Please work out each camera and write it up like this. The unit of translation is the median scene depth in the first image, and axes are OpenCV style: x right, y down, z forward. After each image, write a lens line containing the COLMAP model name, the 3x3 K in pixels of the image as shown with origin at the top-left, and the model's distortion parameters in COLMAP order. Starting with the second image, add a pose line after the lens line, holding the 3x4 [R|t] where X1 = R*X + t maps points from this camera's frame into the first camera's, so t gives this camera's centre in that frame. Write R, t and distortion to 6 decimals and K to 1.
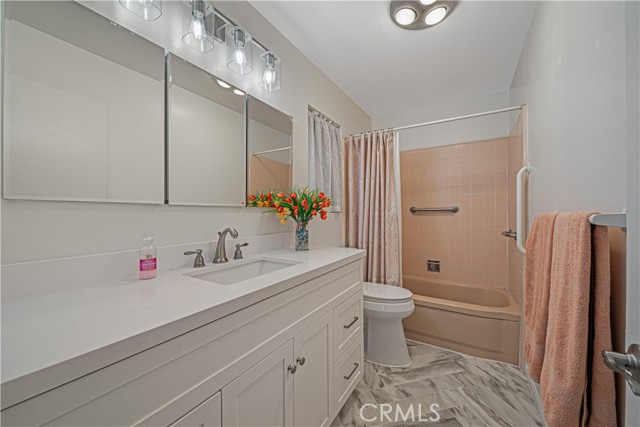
lens RADIAL K [[246.8, 0, 320.0], [0, 246.8, 213.5], [0, 0, 1]] dist [-0.000661, -0.000133]
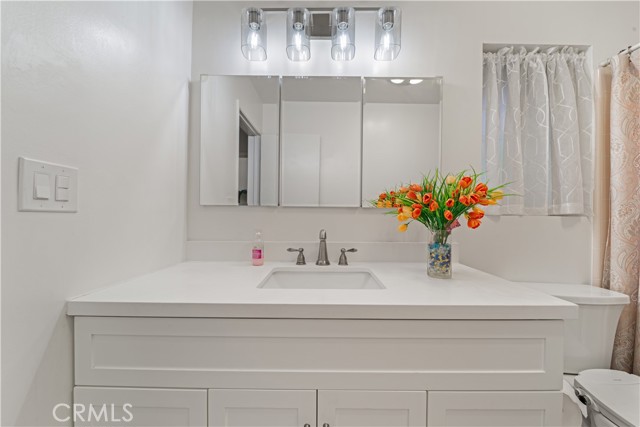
lens RADIAL K [[219.4, 0, 321.2], [0, 219.4, 215.6], [0, 0, 1]] dist [-0.000491, -0.000081]
pose [[0.521776, 0.012059, -0.852997, 0.264686], [-0.015507, 0.999869, 0.004650, 0.000511], [0.852941, 0.010801, 0.521895, 0.433643]]
